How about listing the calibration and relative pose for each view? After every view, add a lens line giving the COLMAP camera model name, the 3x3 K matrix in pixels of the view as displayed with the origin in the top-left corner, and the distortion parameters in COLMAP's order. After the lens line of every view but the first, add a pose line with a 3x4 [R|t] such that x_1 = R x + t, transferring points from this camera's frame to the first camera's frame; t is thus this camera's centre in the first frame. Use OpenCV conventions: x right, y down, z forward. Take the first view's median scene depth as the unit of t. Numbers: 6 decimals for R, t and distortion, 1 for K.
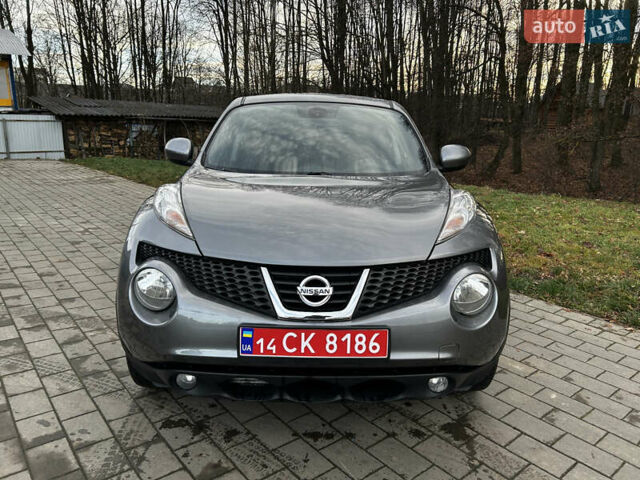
lens RADIAL K [[483.4, 0, 327.1], [0, 483.4, 233.8], [0, 0, 1]] dist [0.051535, -0.054225]
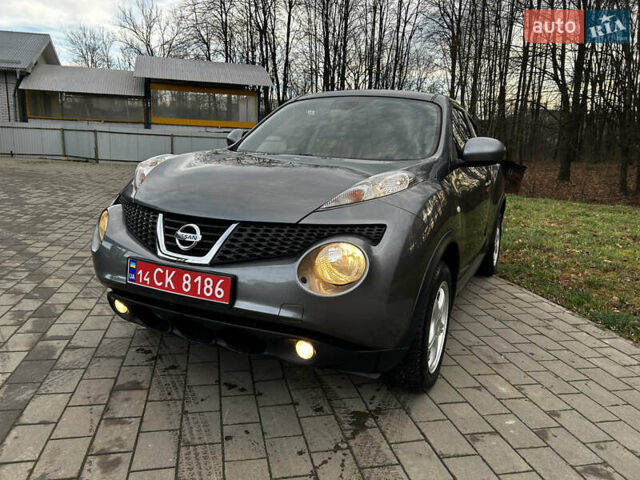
lens RADIAL K [[483.8, 0, 327.0], [0, 483.8, 237.2], [0, 0, 1]] dist [0.048207, -0.049243]
pose [[0.895132, 0.101488, -0.434095, 0.653850], [-0.121436, 0.992429, -0.018387, 0.086569], [0.428943, 0.069173, 0.900679, 0.101359]]
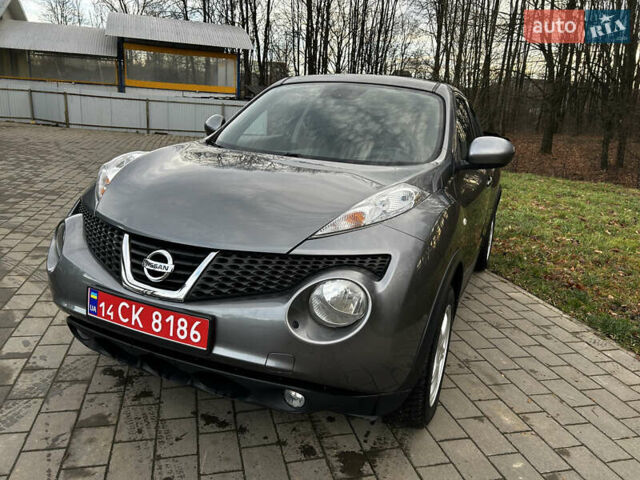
lens RADIAL K [[484.1, 0, 323.6], [0, 484.1, 238.8], [0, 0, 1]] dist [0.044103, -0.042295]
pose [[0.907907, 0.143614, -0.393803, 0.556815], [-0.135669, 0.989586, 0.048104, -0.022245], [0.396610, 0.009753, 0.917935, 0.209548]]
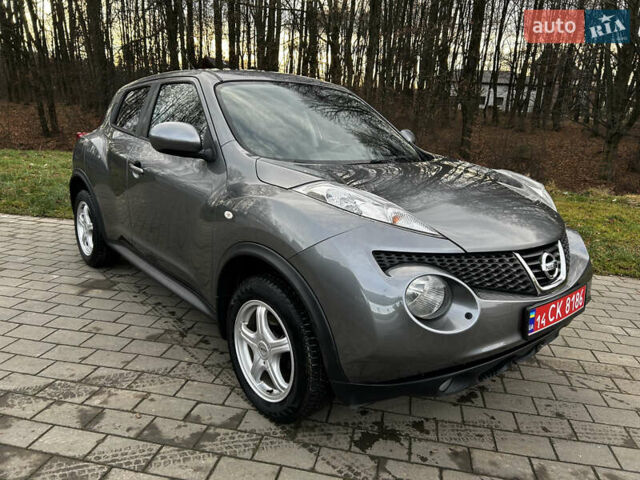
lens RADIAL K [[484.1, 0, 323.6], [0, 484.1, 238.8], [0, 0, 1]] dist [0.044103, -0.042295]
pose [[0.767271, -0.148625, 0.623864, -0.994558], [0.106883, 0.988805, 0.104115, -0.106260], [-0.632354, -0.013204, 0.774567, 0.378656]]
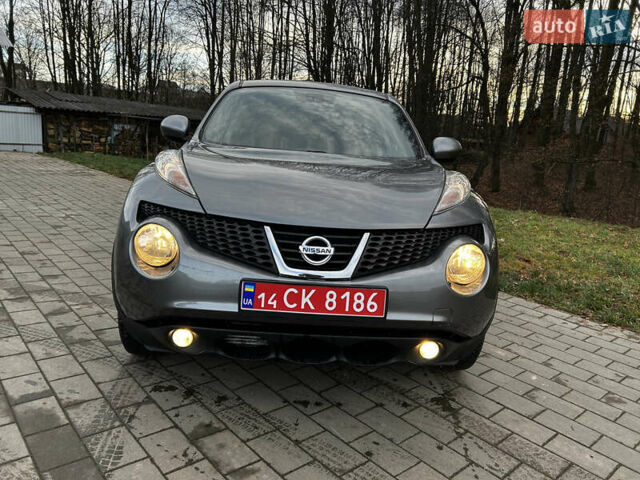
lens RADIAL K [[483.8, 0, 327.0], [0, 483.8, 237.2], [0, 0, 1]] dist [0.048207, -0.049243]
pose [[0.997971, 0.044792, 0.045241, -0.043706], [-0.043920, 0.998833, -0.020093, 0.094920], [-0.046088, 0.018065, 0.998774, -0.022432]]
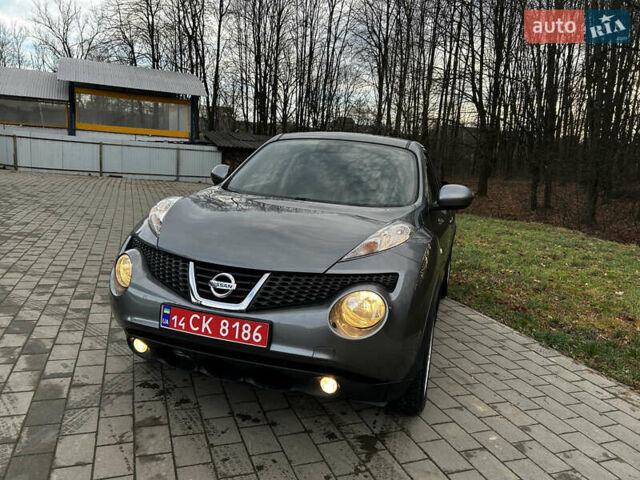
lens RADIAL K [[484.1, 0, 323.6], [0, 484.1, 238.8], [0, 0, 1]] dist [0.044103, -0.042295]
pose [[0.948008, 0.099750, -0.302210, 0.504290], [-0.120246, 0.991487, -0.049942, 0.027153], [0.294656, 0.083685, 0.951932, -0.101230]]
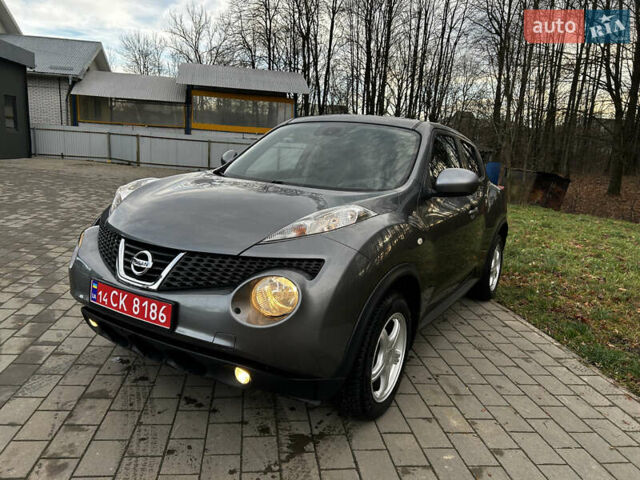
lens RADIAL K [[483.8, 0, 317.8], [0, 483.8, 246.4], [0, 0, 1]] dist [0.040376, -0.035073]
pose [[0.843626, 0.140523, -0.518217, 0.841470], [-0.162077, 0.986771, 0.003728, 0.001045], [0.511886, 0.080846, 0.855241, 0.153306]]
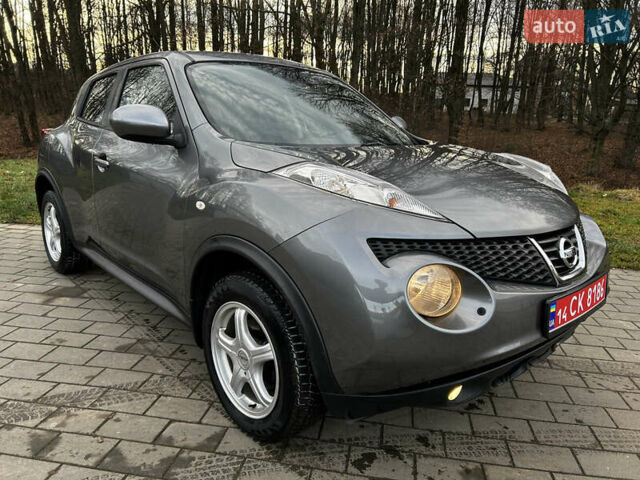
lens RADIAL K [[484.1, 0, 323.6], [0, 484.1, 238.8], [0, 0, 1]] dist [0.044103, -0.042295]
pose [[0.749553, -0.161178, 0.642022, -0.912621], [0.129913, 0.986860, 0.096077, -0.063758], [-0.649071, 0.011392, 0.760642, 0.476483]]
